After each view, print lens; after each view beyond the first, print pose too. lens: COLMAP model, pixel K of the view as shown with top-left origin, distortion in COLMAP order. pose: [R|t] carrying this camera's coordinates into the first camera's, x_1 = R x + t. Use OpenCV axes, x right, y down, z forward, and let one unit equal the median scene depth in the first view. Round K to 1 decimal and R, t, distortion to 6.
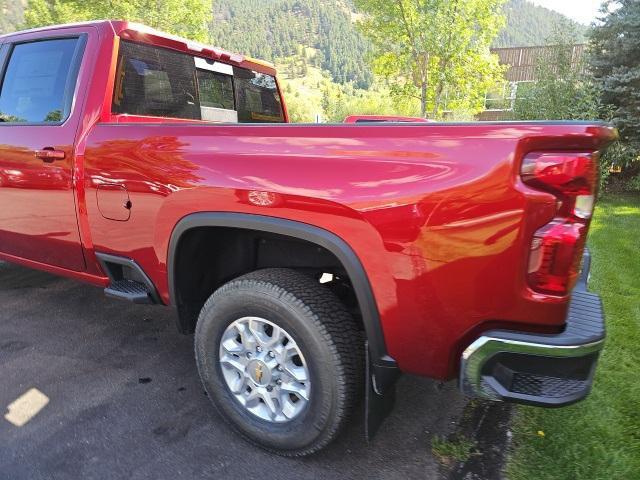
lens RADIAL K [[417.4, 0, 324.9], [0, 417.4, 247.5], [0, 0, 1]] dist [0.034178, -0.023982]
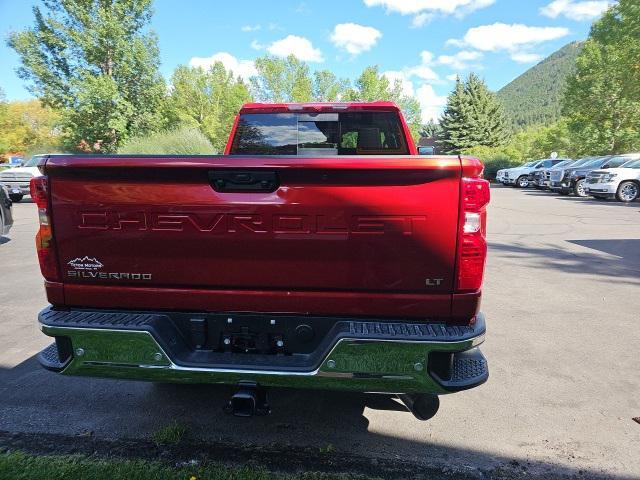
lens RADIAL K [[417.4, 0, 326.8], [0, 417.4, 239.9], [0, 0, 1]] dist [0.034178, -0.023982]
pose [[0.393549, 0.125501, -0.910697, 0.311870], [-0.208786, 0.976953, 0.044407, -0.038919], [0.895281, 0.172665, 0.410681, 0.177425]]
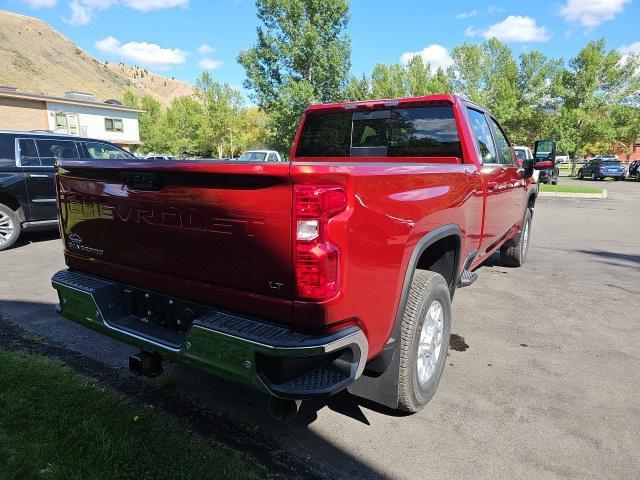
lens RADIAL K [[417.4, 0, 324.2], [0, 417.4, 241.6], [0, 0, 1]] dist [0.034178, -0.023982]
pose [[-0.065014, 0.158469, -0.985221, 0.342652], [-0.245675, 0.954379, 0.169720, -0.076820], [0.967170, 0.253079, -0.023116, 0.313658]]
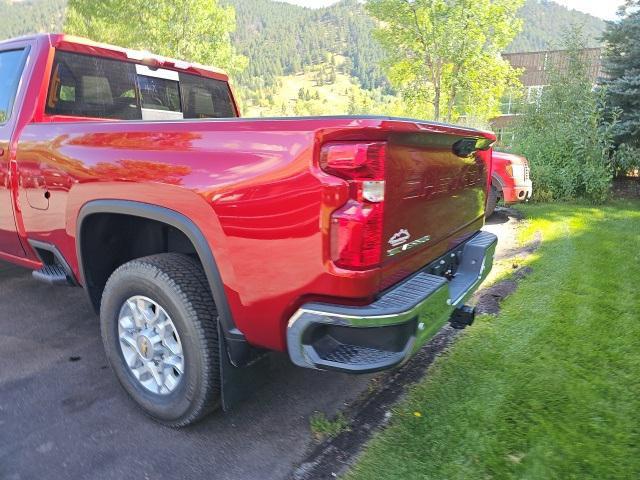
lens RADIAL K [[417.4, 0, 326.6], [0, 417.4, 237.3], [0, 0, 1]] dist [0.034178, -0.023982]
pose [[0.998054, 0.010051, -0.061538, 0.076955], [-0.012209, 0.999320, -0.034796, 0.008970], [0.061146, 0.035480, 0.997498, -0.014987]]
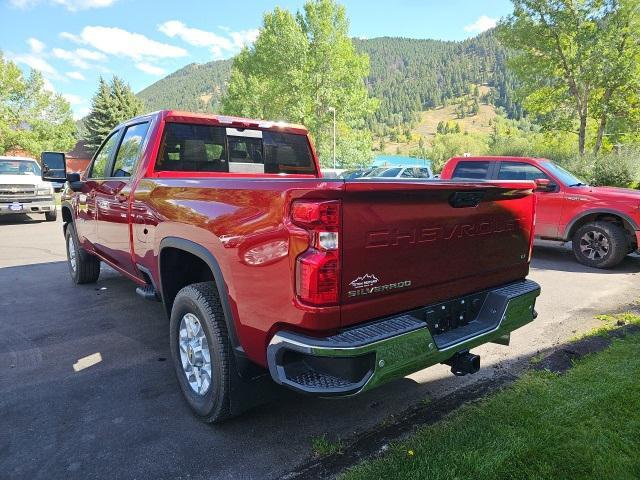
lens RADIAL K [[417.4, 0, 323.0], [0, 417.4, 245.9], [0, 0, 1]] dist [0.034178, -0.023982]
pose [[0.925610, 0.045614, -0.375719, 0.151868], [-0.080991, 0.993587, -0.078901, 0.003349], [0.369711, 0.103462, 0.923369, -0.031076]]
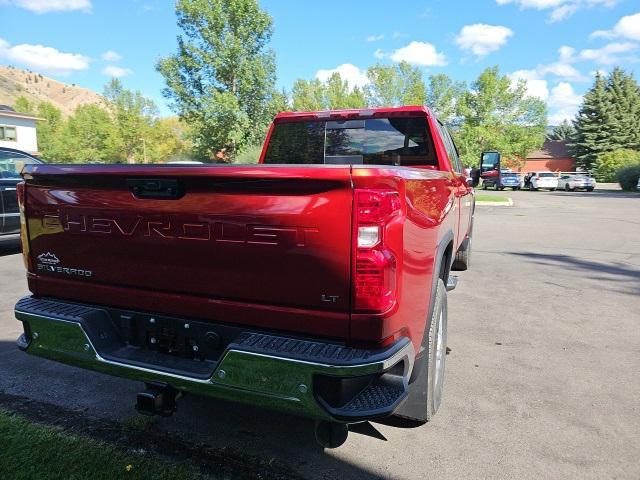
lens RADIAL K [[417.4, 0, 327.4], [0, 417.4, 234.2], [0, 0, 1]] dist [0.034178, -0.023982]
pose [[0.136582, 0.111246, -0.984363, 0.329916], [-0.236022, 0.968714, 0.076729, -0.060342], [0.962101, 0.221851, 0.158565, 0.261299]]
